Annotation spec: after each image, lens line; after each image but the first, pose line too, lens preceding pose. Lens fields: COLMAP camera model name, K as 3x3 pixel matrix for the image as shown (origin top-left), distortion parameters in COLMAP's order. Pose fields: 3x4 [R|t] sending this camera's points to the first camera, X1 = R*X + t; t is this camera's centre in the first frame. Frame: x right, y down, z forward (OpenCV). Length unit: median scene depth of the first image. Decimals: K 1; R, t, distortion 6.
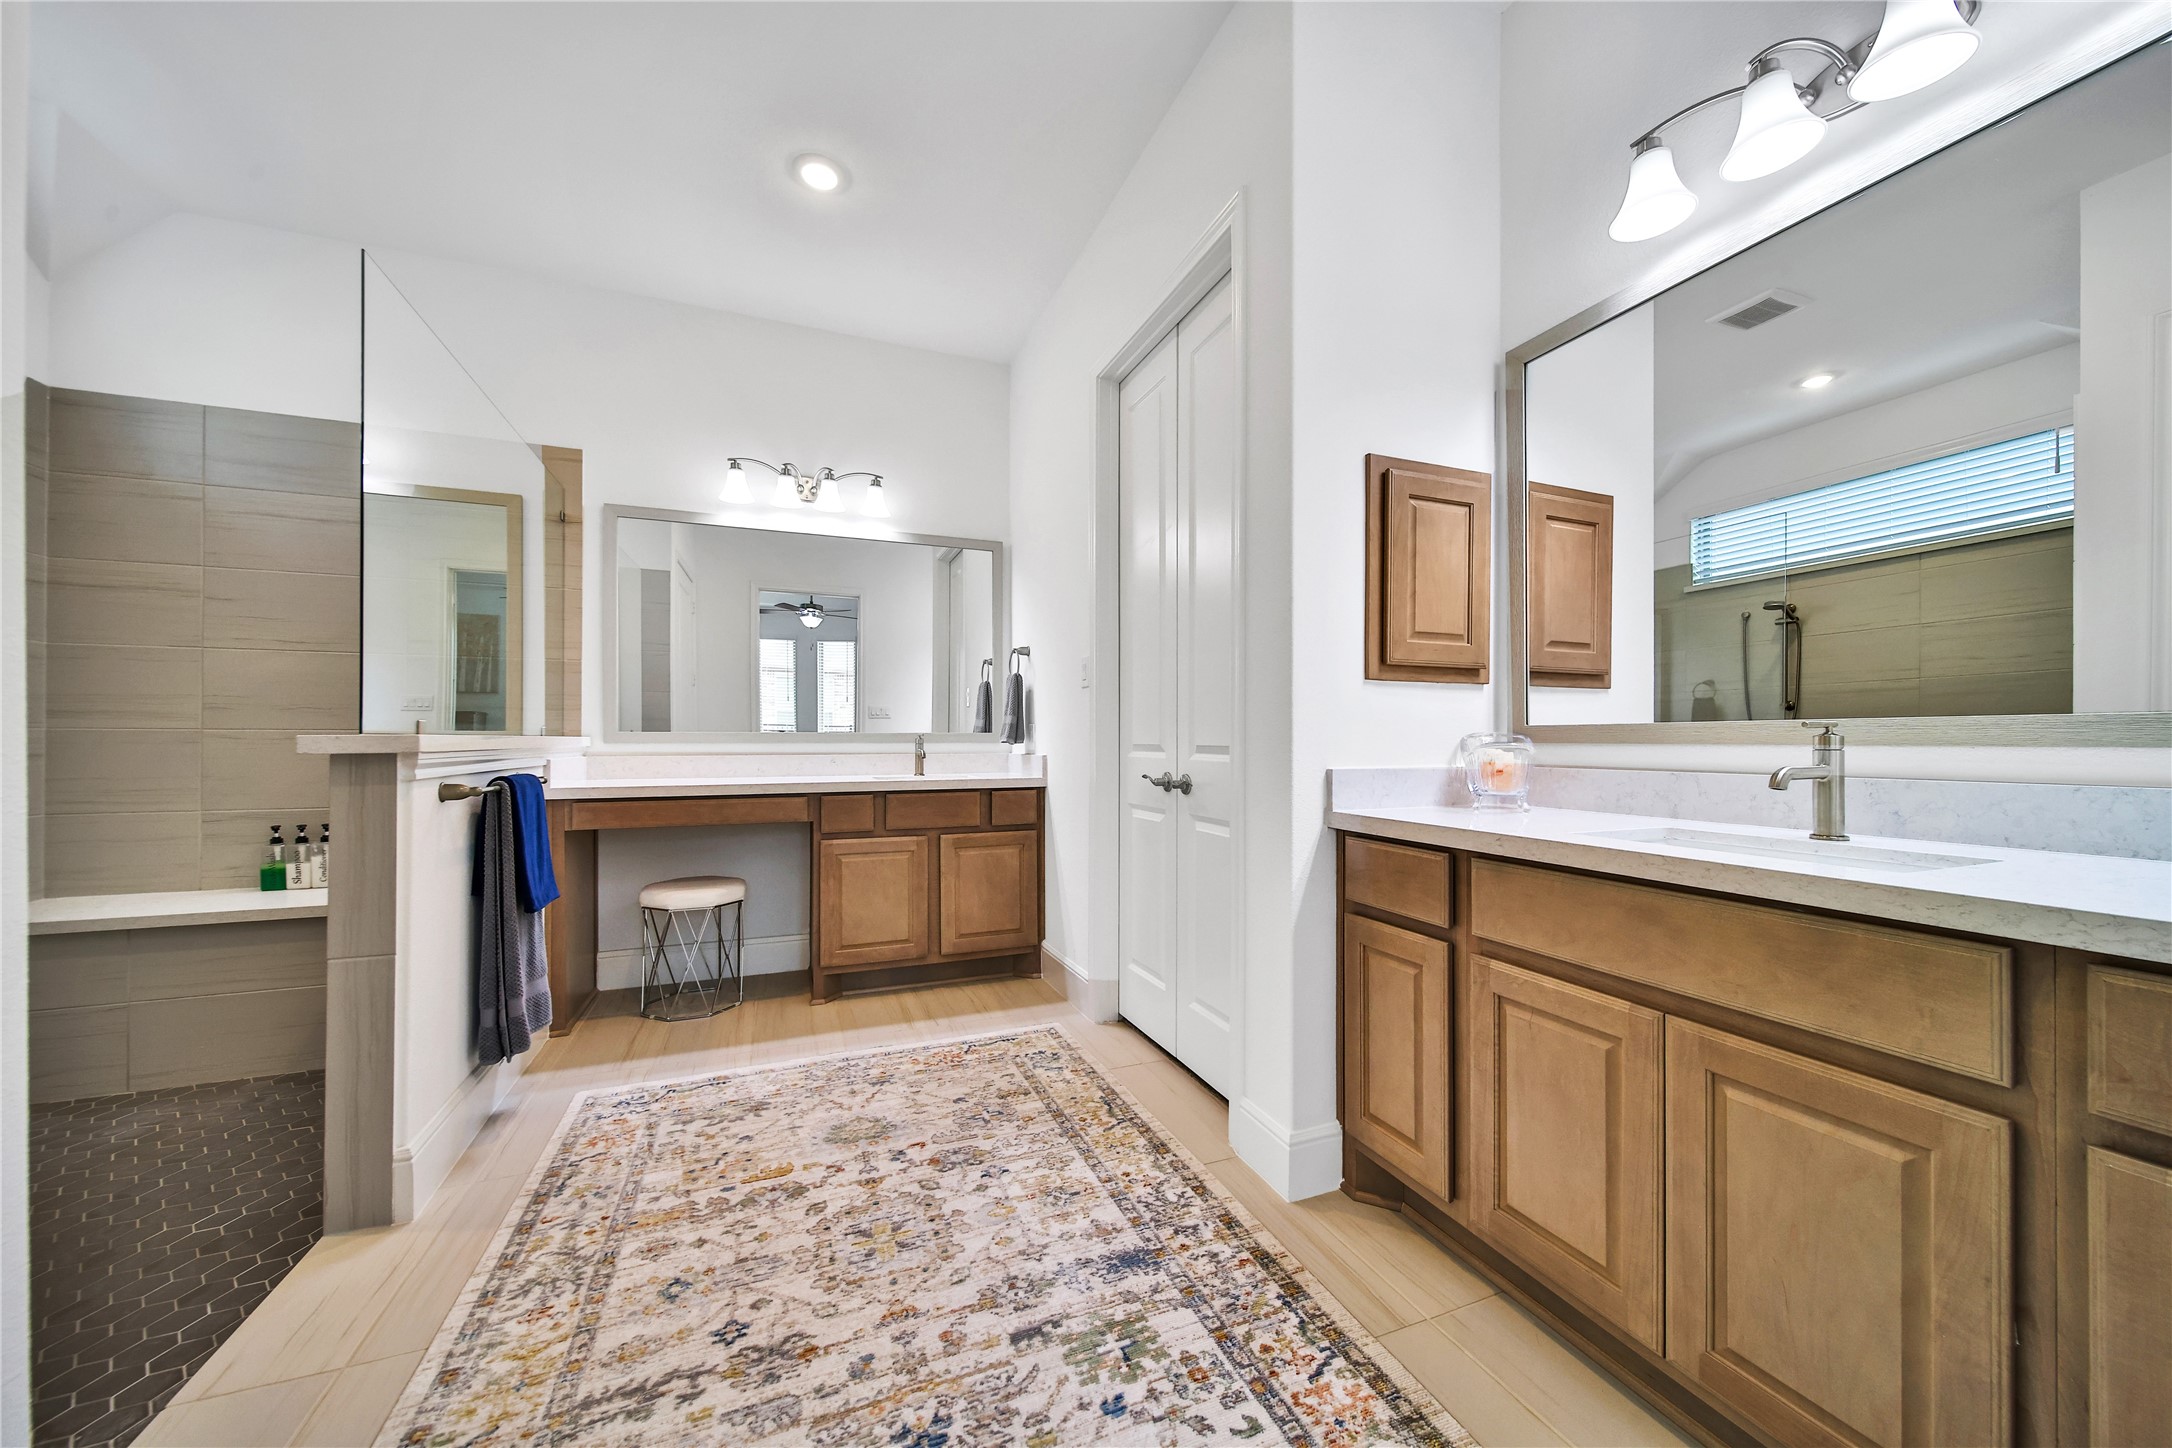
lens RADIAL K [[760.9, 0, 1086.1], [0, 760.9, 727.9], [0, 0, 1]] dist [-0.003558, -0.000183]
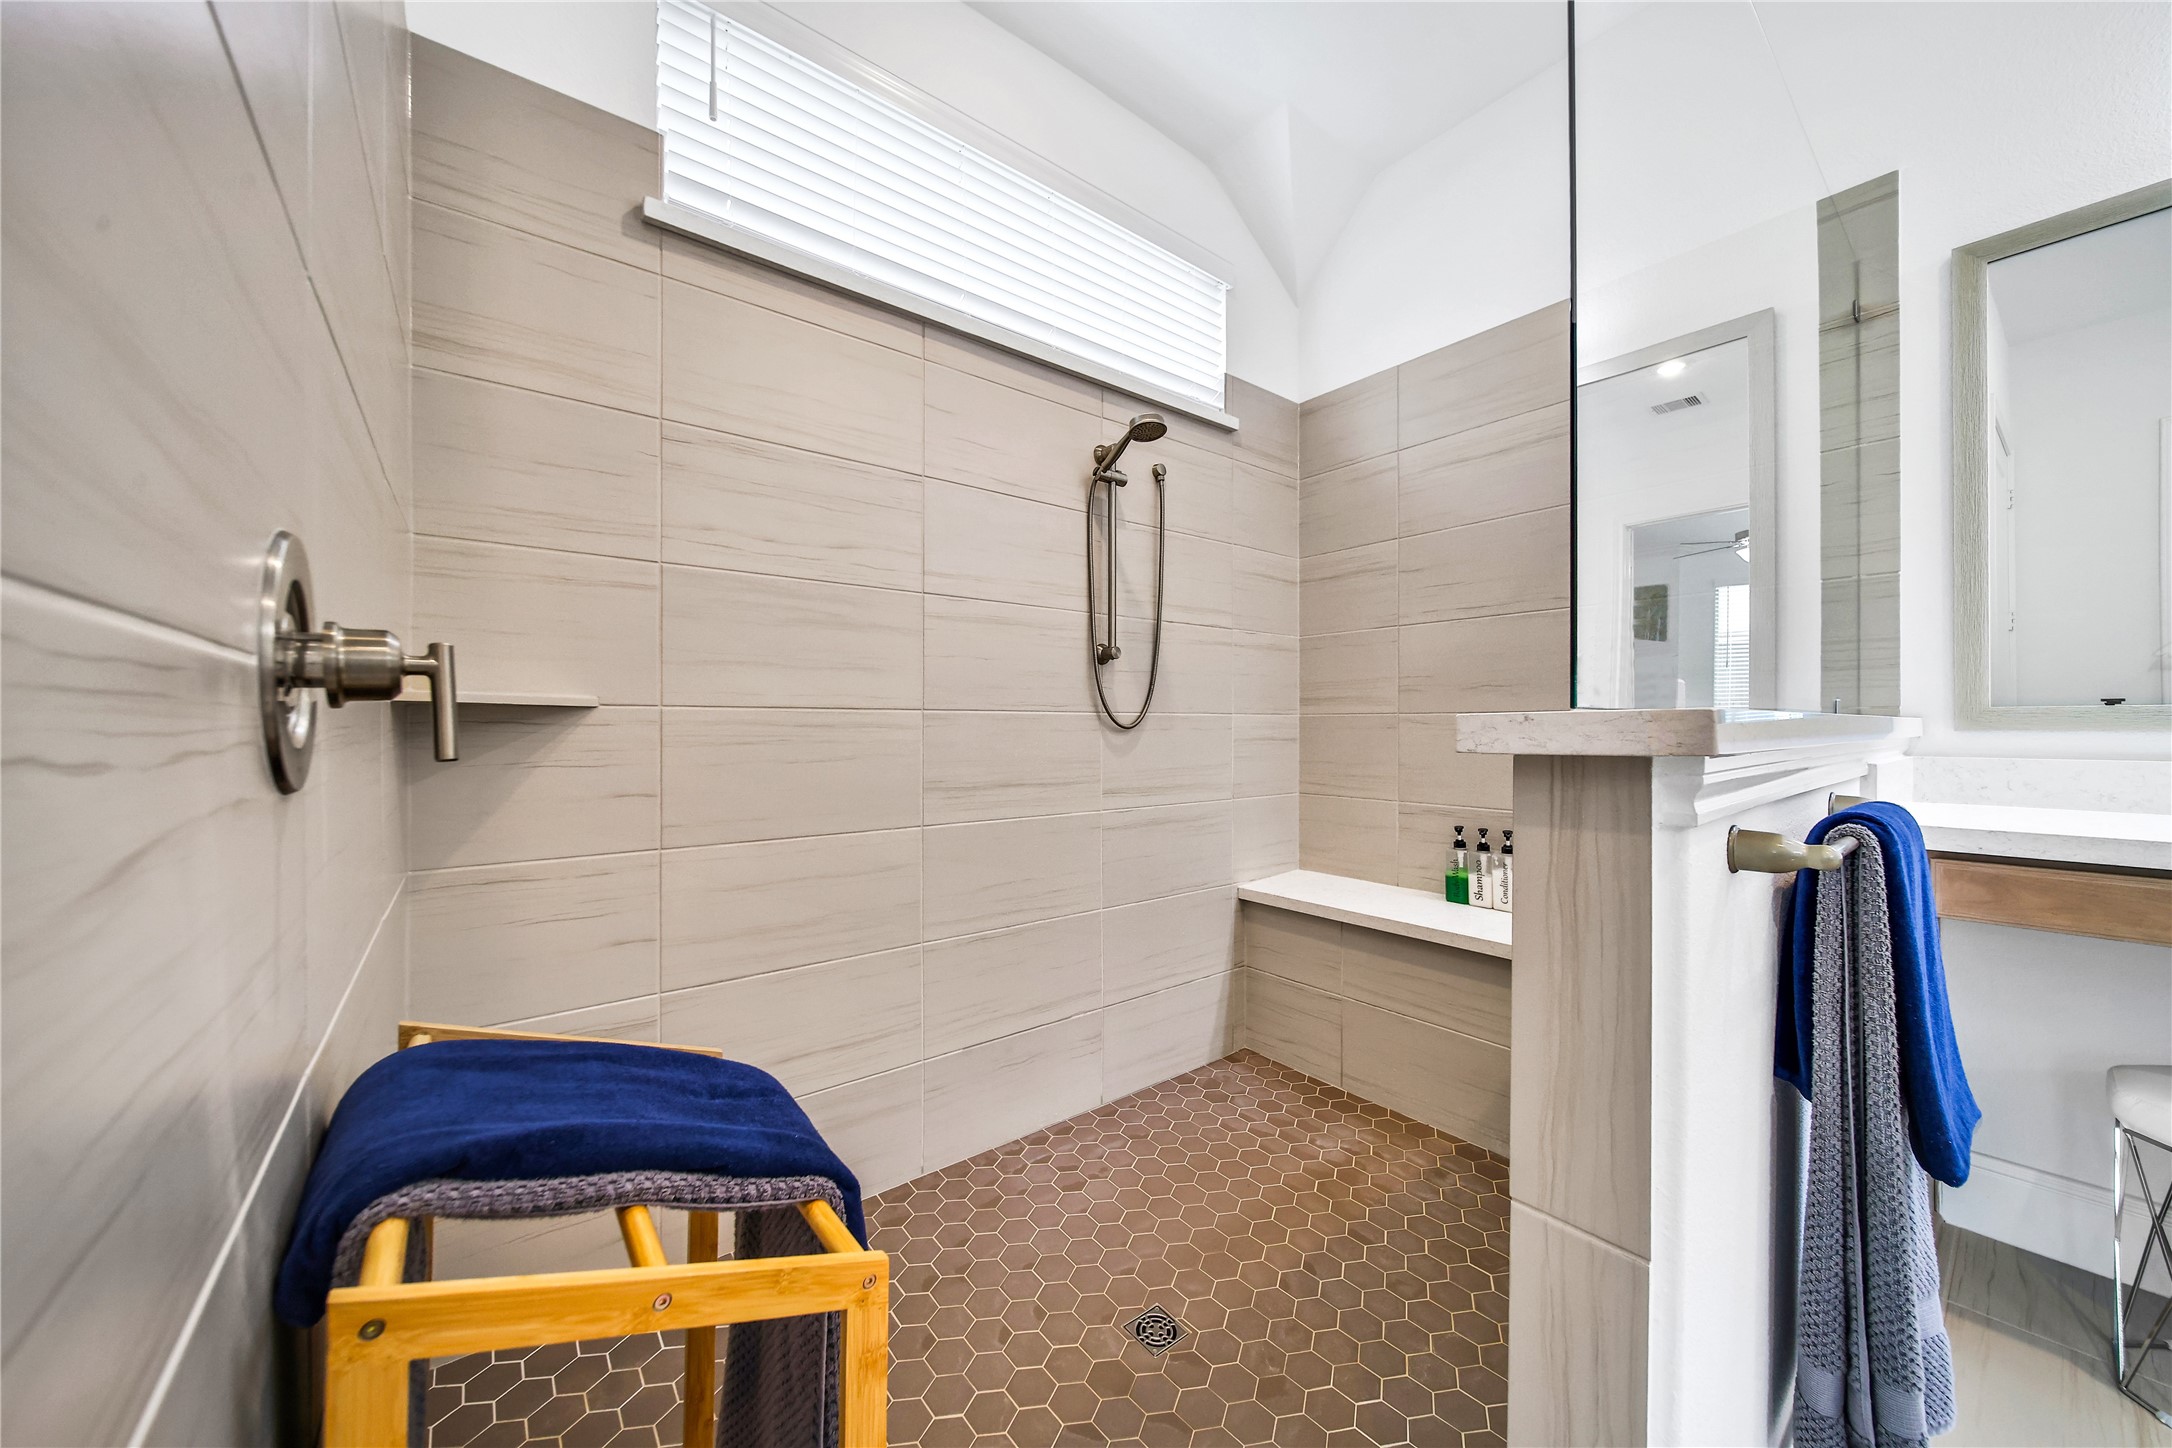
lens RADIAL K [[760.9, 0, 1086.1], [0, 760.9, 727.9], [0, 0, 1]] dist [-0.003558, -0.000183]
pose [[0.274676, 0.003641, -0.961530, -0.390161], [0.011961, 0.999903, 0.007203, 0.008378], [0.961462, -0.013480, 0.274606, 0.390152]]
